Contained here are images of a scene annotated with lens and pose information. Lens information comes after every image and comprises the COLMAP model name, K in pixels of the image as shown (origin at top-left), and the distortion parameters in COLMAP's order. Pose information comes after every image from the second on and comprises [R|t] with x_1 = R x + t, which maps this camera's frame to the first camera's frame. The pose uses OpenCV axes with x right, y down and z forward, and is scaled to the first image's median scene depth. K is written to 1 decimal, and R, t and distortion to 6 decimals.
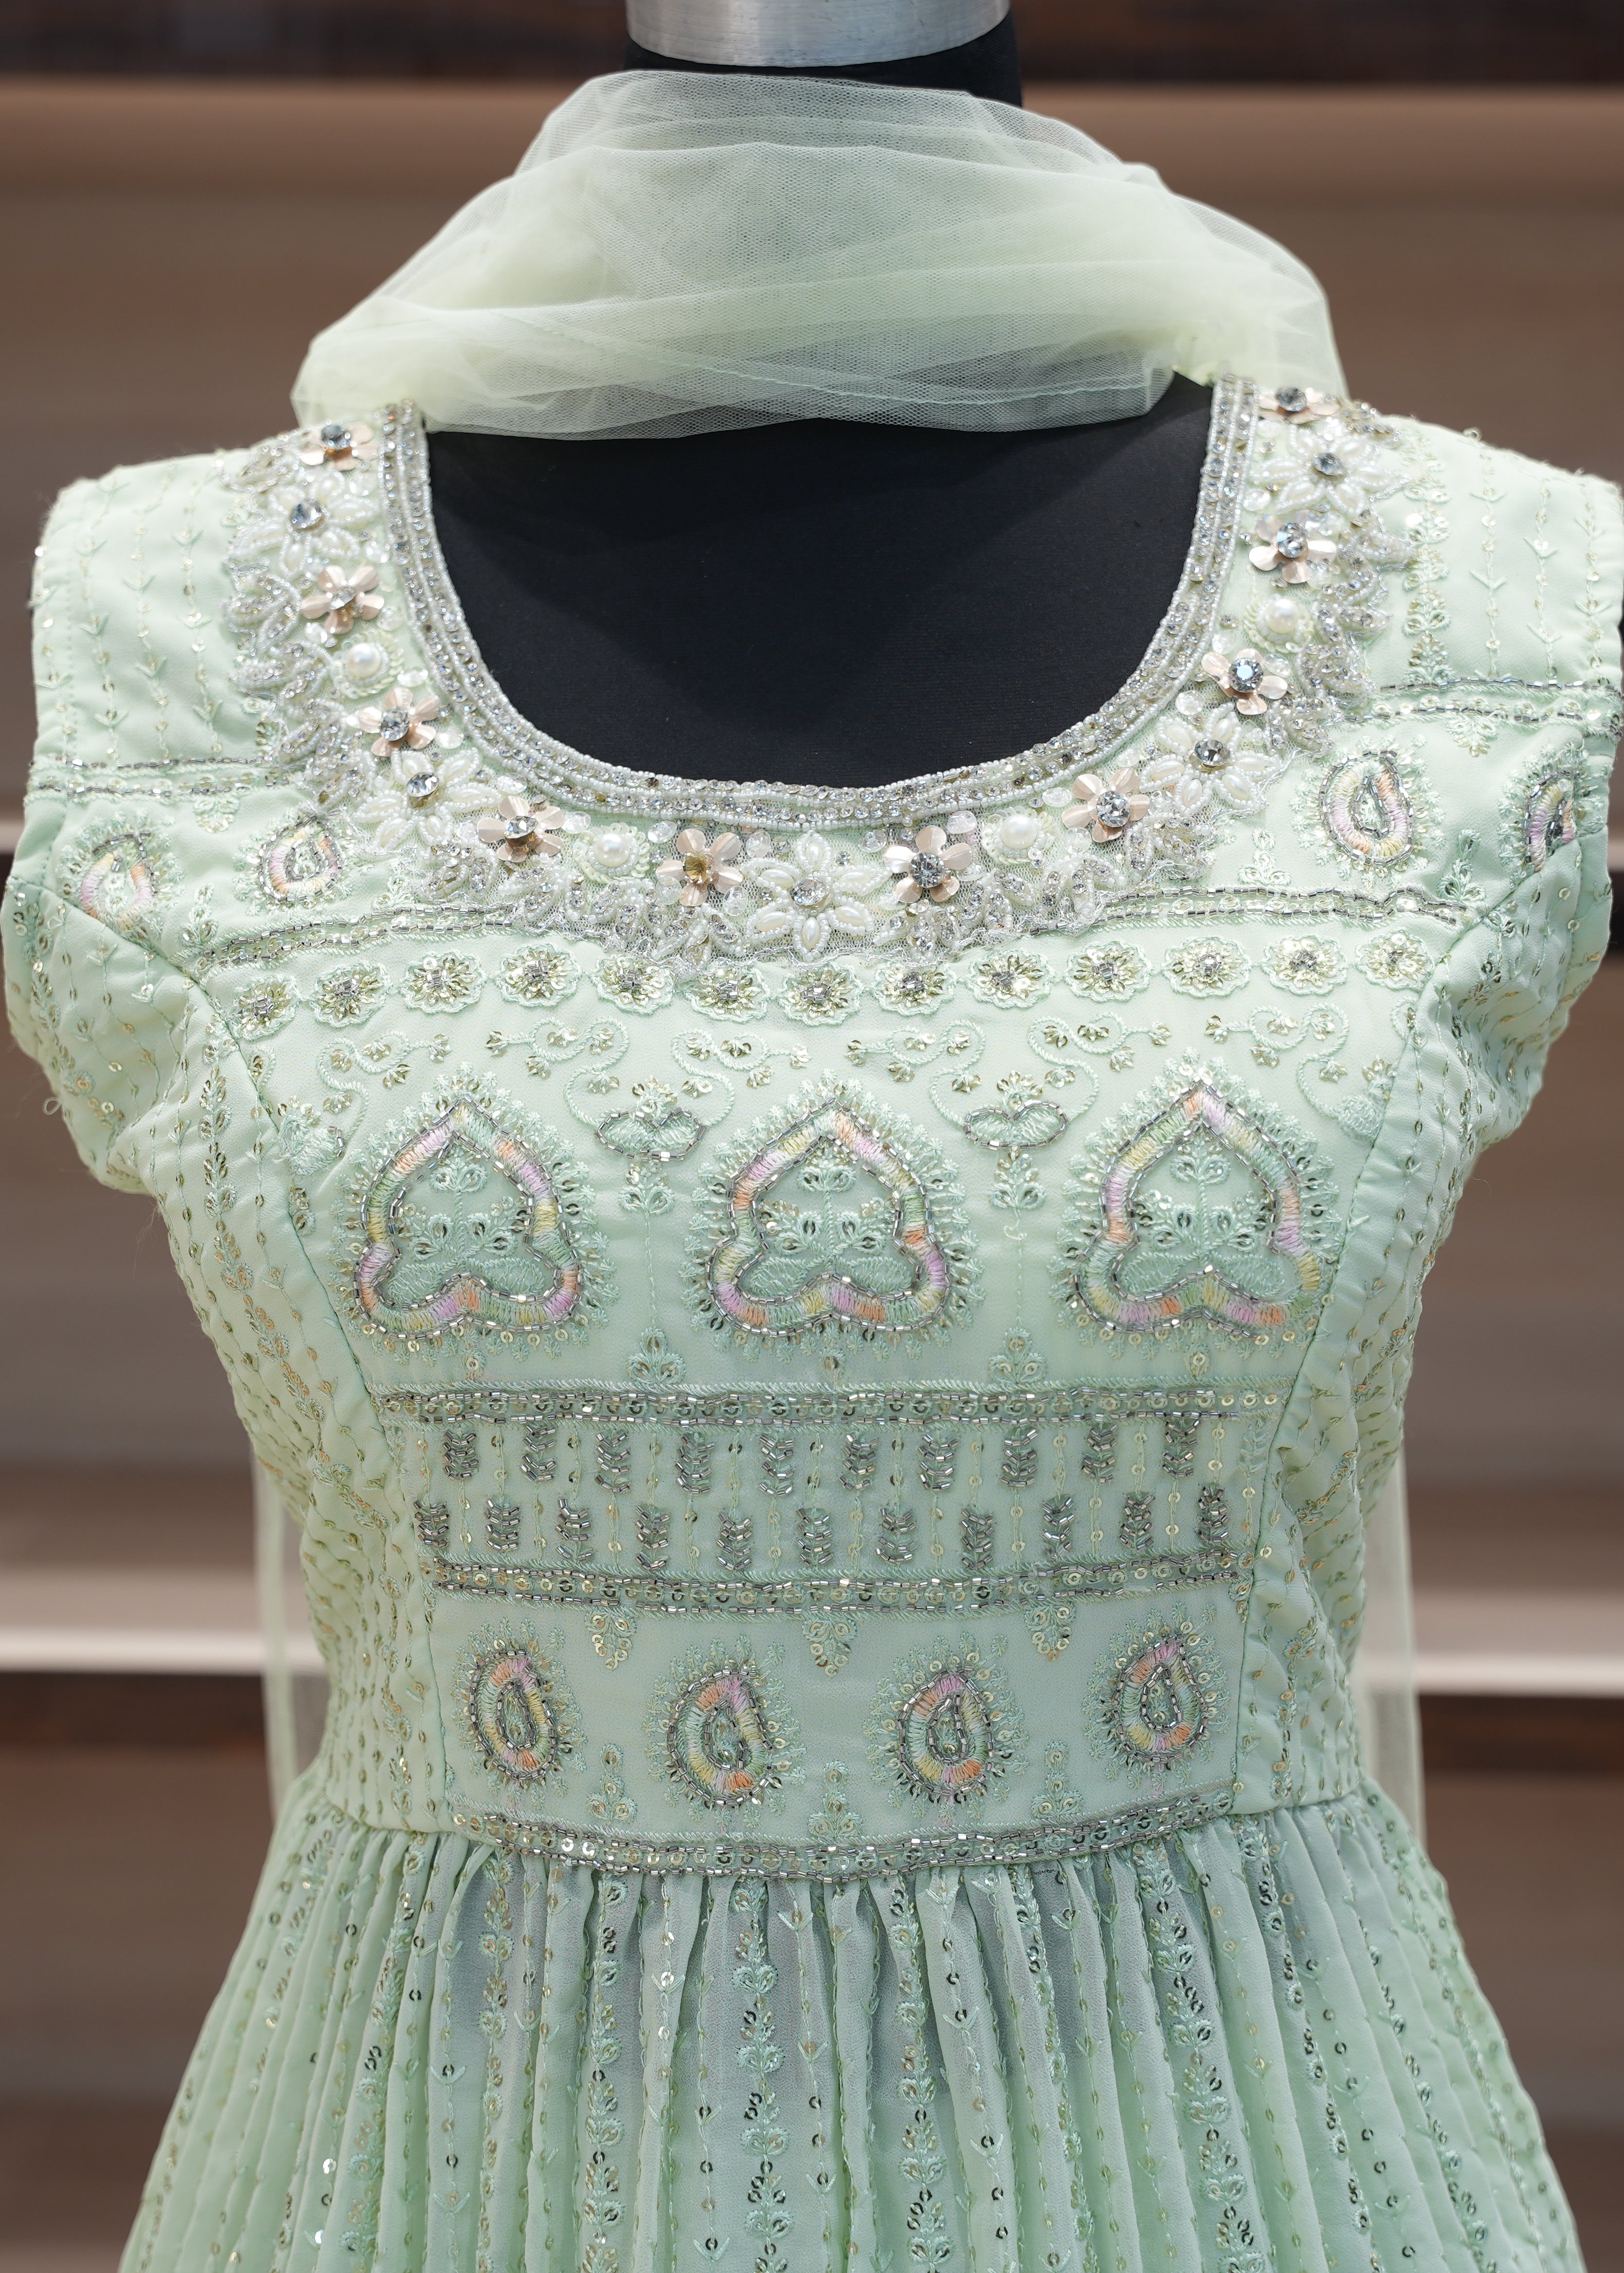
lens RADIAL K [[4219.6, 0, 819.5], [0, 4219.6, 1173.1], [0, 0, 1]] dist [0.024137, 0.059202]
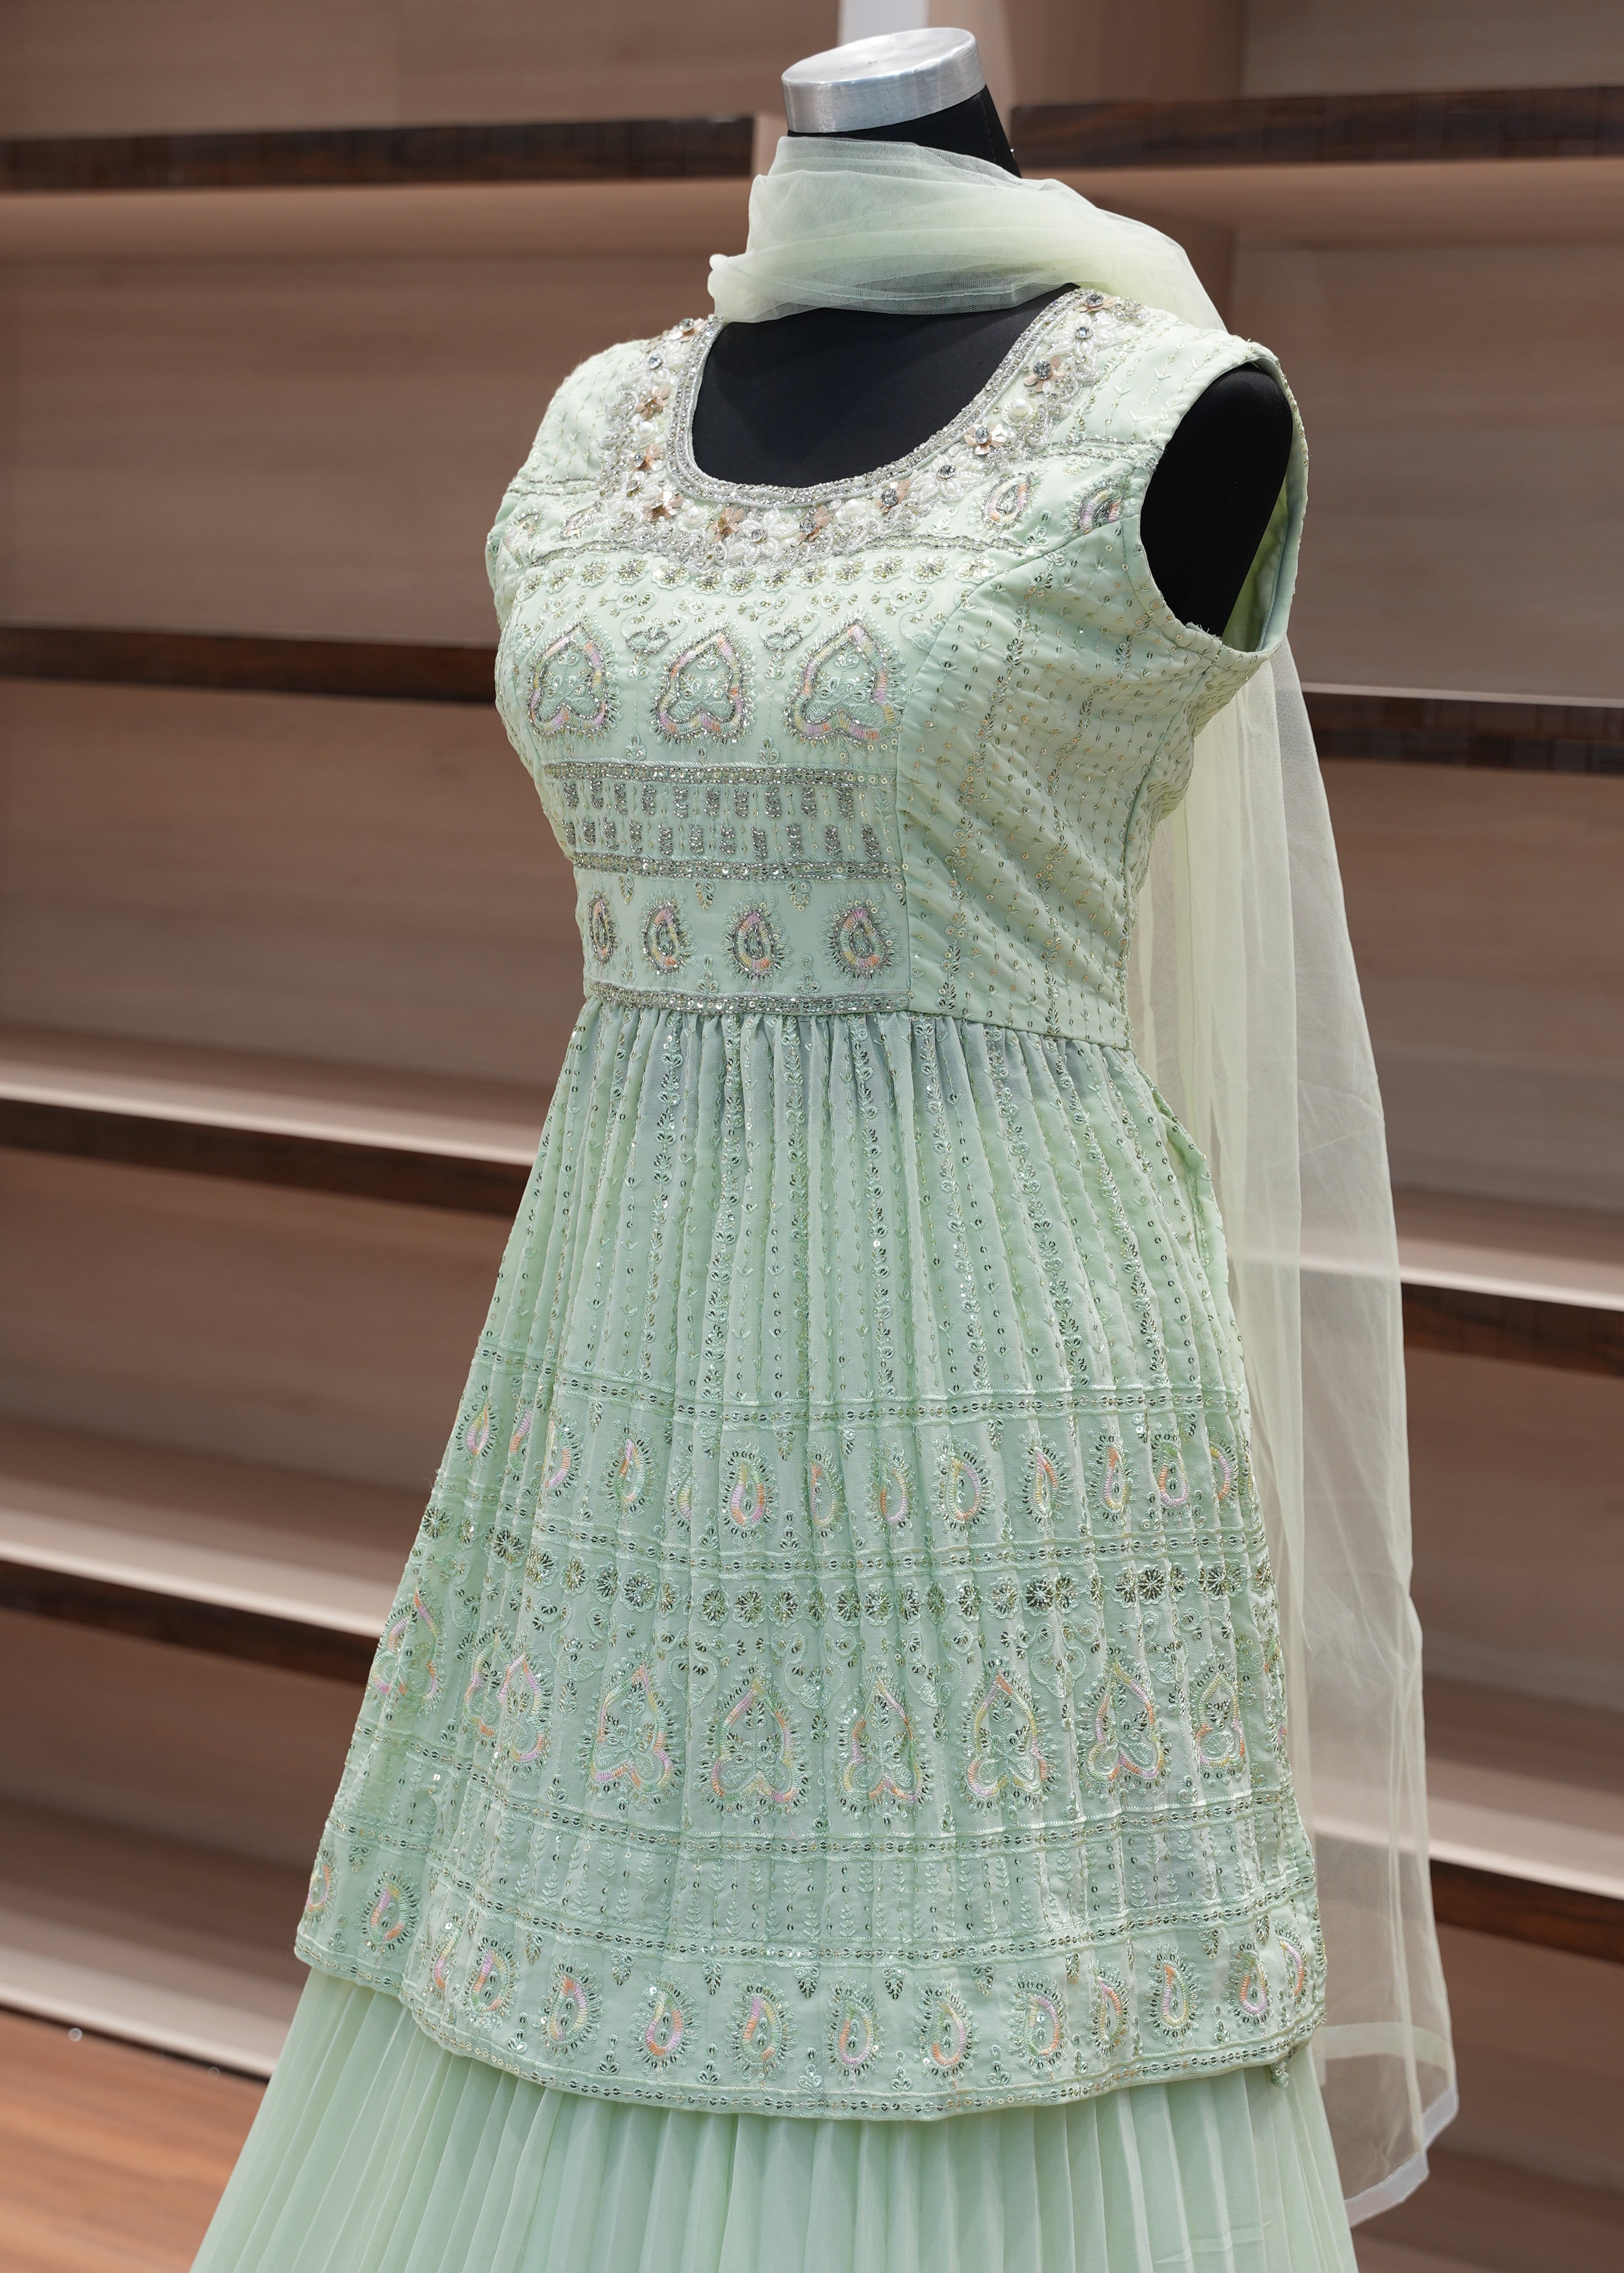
lens RADIAL K [[4204.5, 0, 957.9], [0, 4204.5, 1148.5], [0, 0, 1]] dist [0.043867, 0.039047]
pose [[0.863517, 0.090208, -0.496186, 1.115385], [-0.105145, 0.994454, -0.002192, 0.221839], [0.493237, 0.054064, 0.868213, -0.699645]]
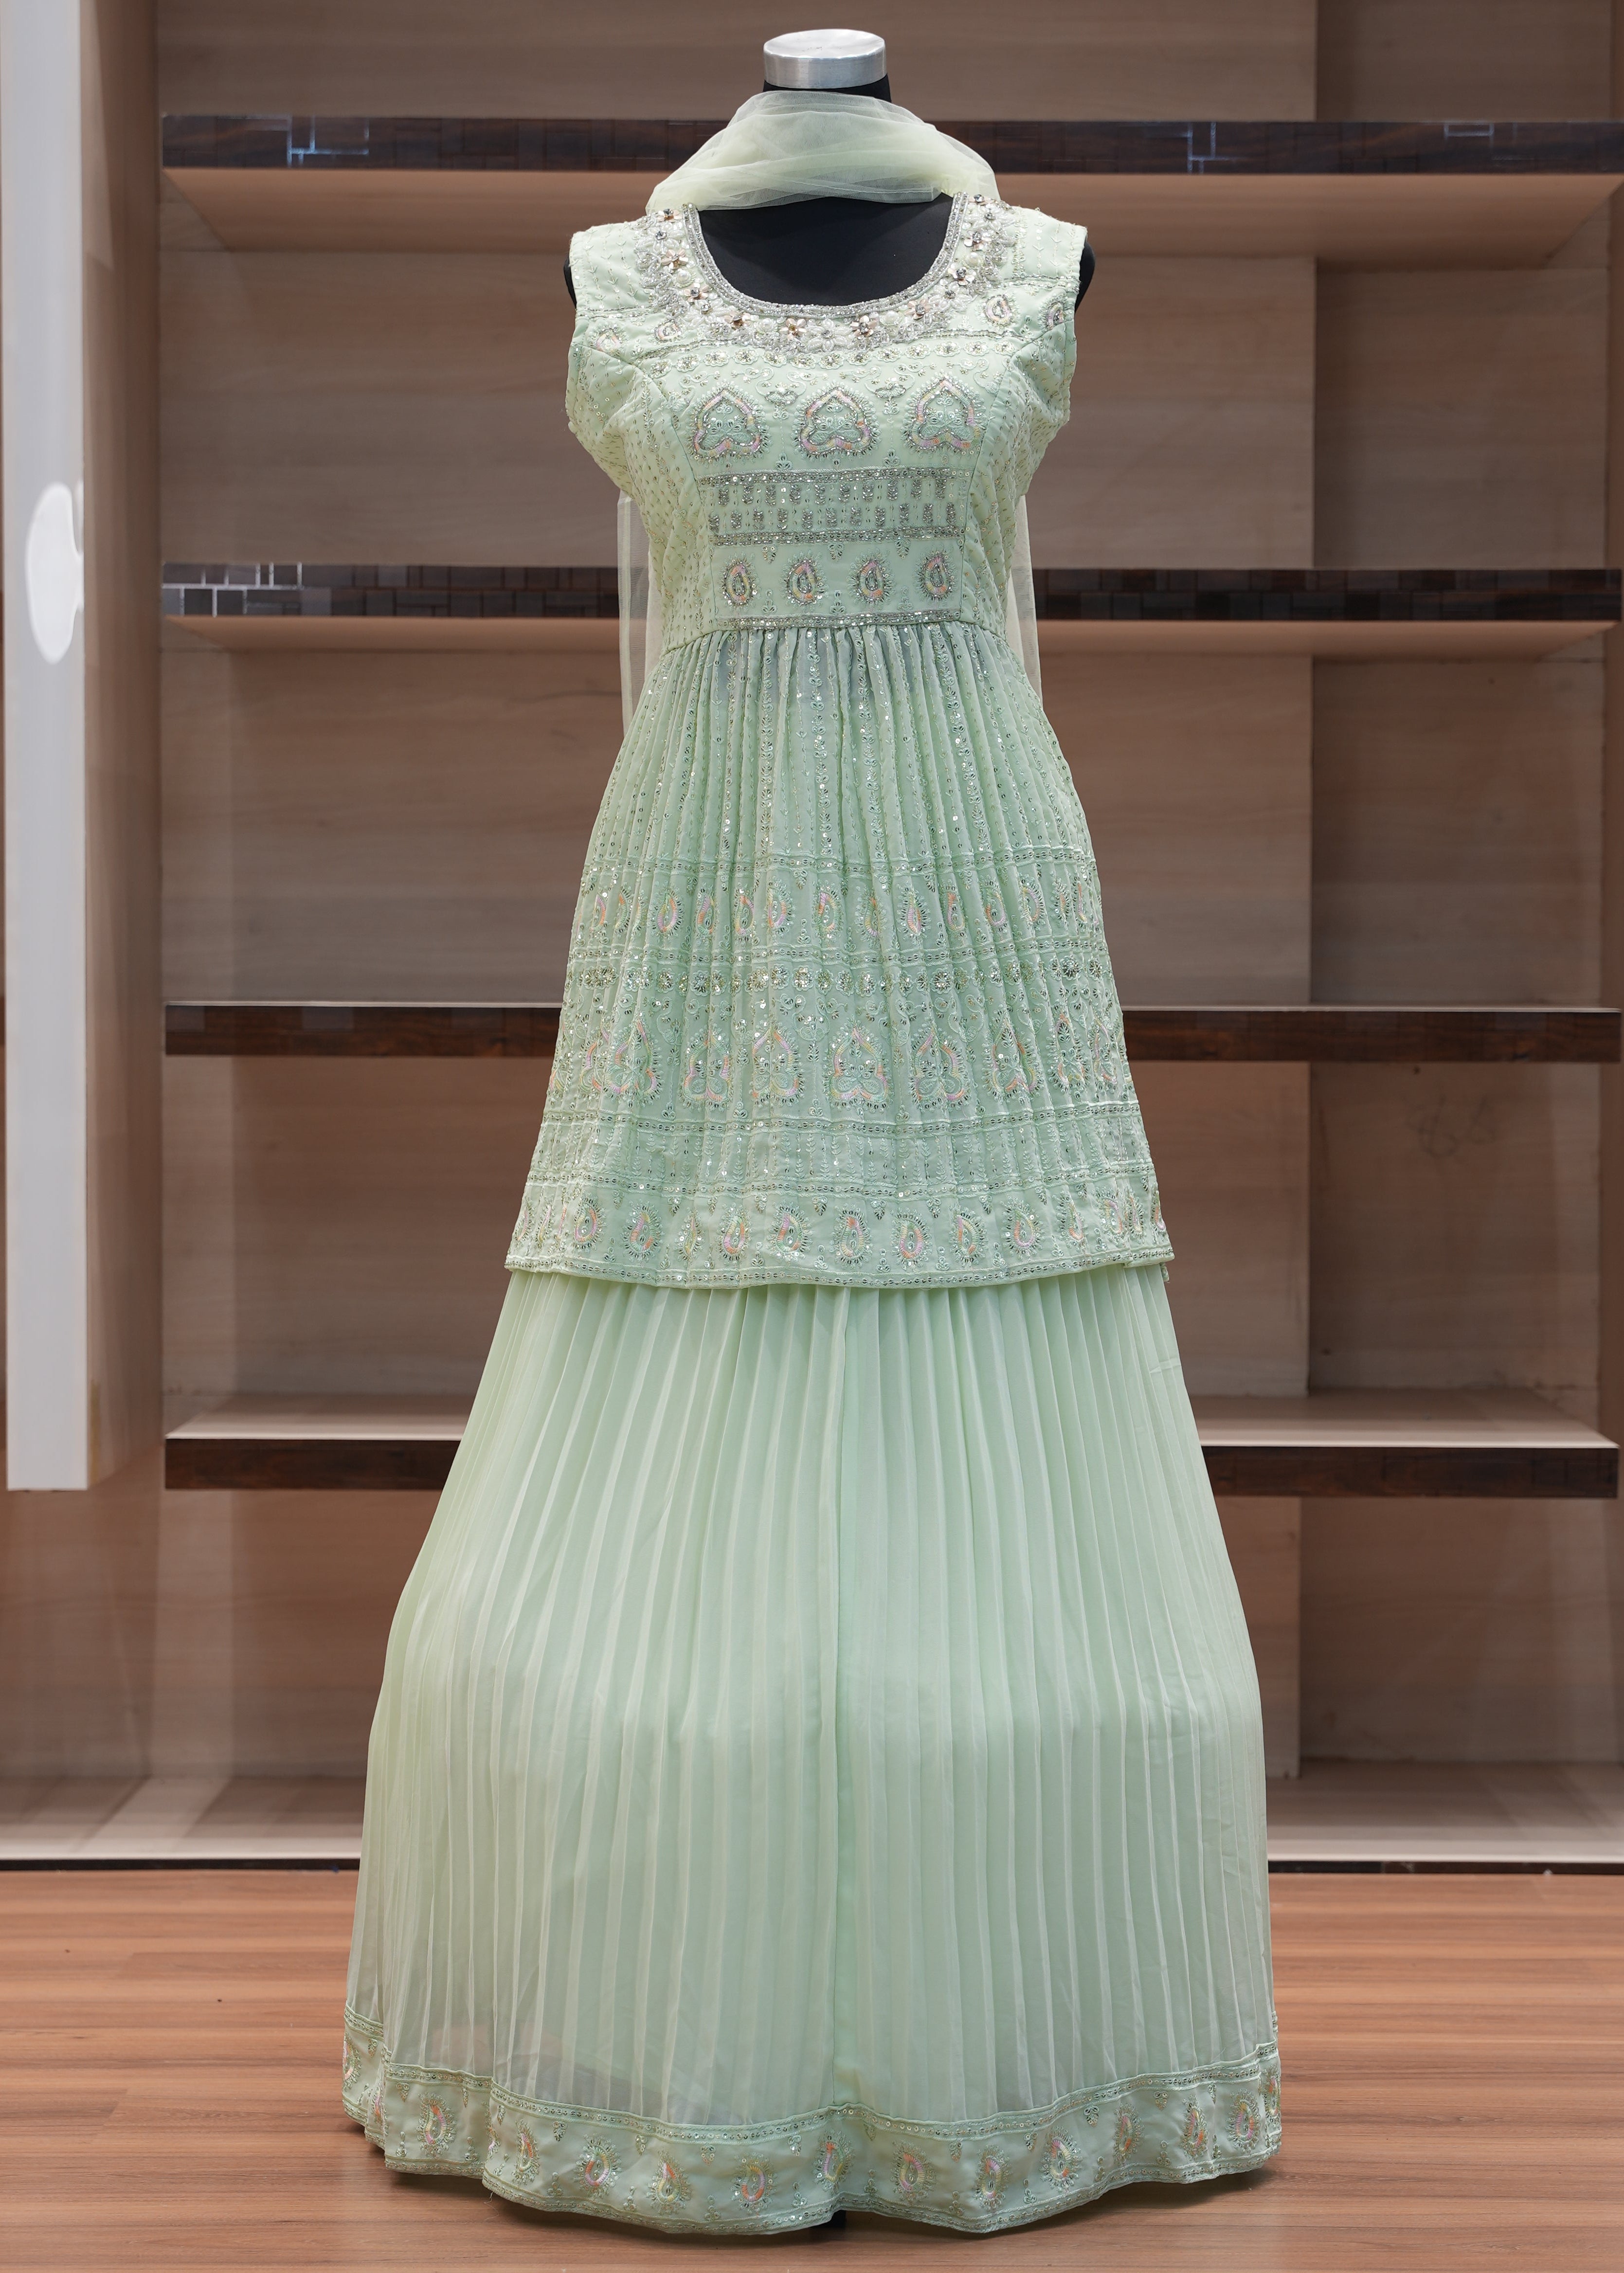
lens RADIAL K [[4632.7, 0, 864.2], [0, 4632.7, 1139.8], [0, 0, 1]] dist [0.074456, 0.045438]
pose [[0.999566, -0.006719, 0.028697, -0.081404], [0.009198, 0.996154, -0.087133, 0.870570], [-0.028001, 0.087359, 0.995783, -2.533706]]
